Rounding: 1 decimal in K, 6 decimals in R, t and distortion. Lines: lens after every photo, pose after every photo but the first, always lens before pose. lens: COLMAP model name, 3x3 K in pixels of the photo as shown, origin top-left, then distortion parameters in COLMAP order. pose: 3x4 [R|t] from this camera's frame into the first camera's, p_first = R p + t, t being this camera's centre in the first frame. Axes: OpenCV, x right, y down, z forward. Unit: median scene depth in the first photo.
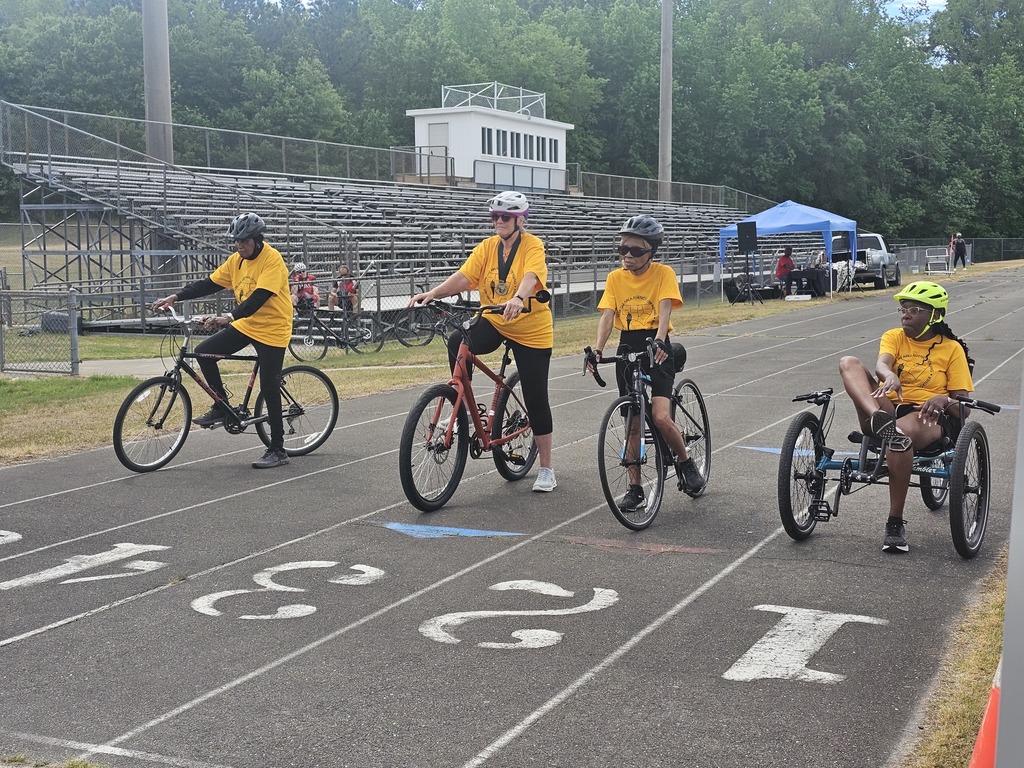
lens RADIAL K [[1397.0, 0, 512.1], [0, 1397.0, 384.0], [0, 0, 1]] dist [0.010555, 0.000000]
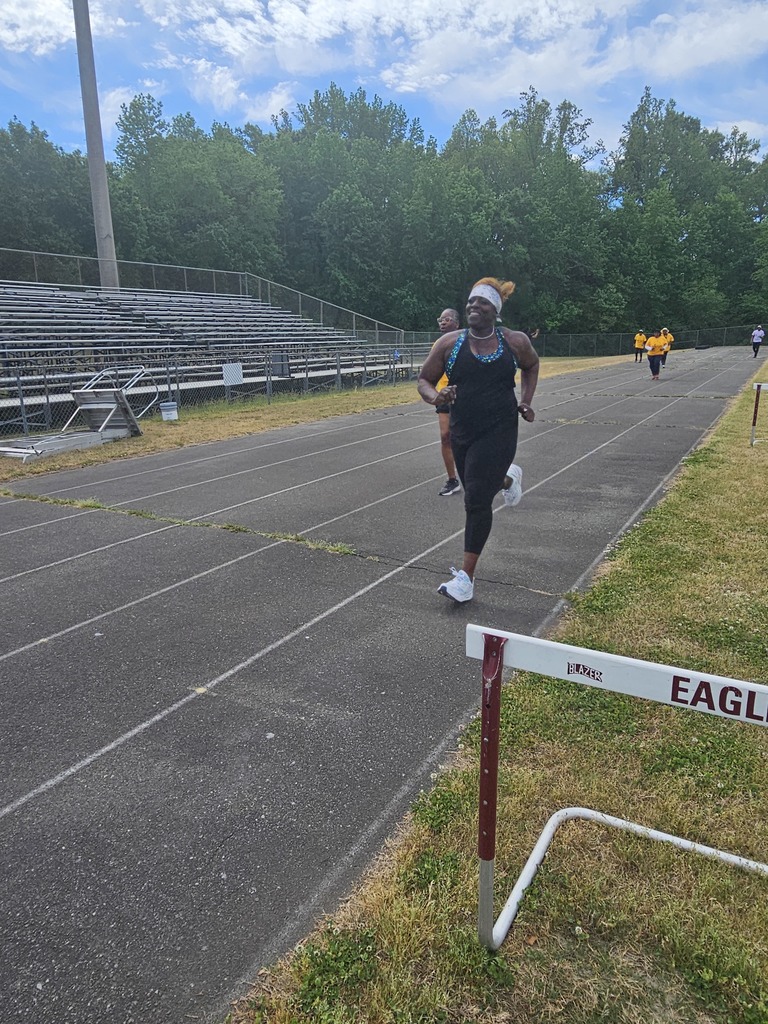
lens RADIAL K [[652.2, 0, 383.1], [0, 652.2, 513.9], [0, 0, 1]] dist [-0.008809, -0.000583]
pose [[0.994996, 0.022175, -0.097423, 0.184902], [-0.005806, 0.986244, 0.165193, -0.041492], [0.099746, -0.163801, 0.981438, 0.395481]]
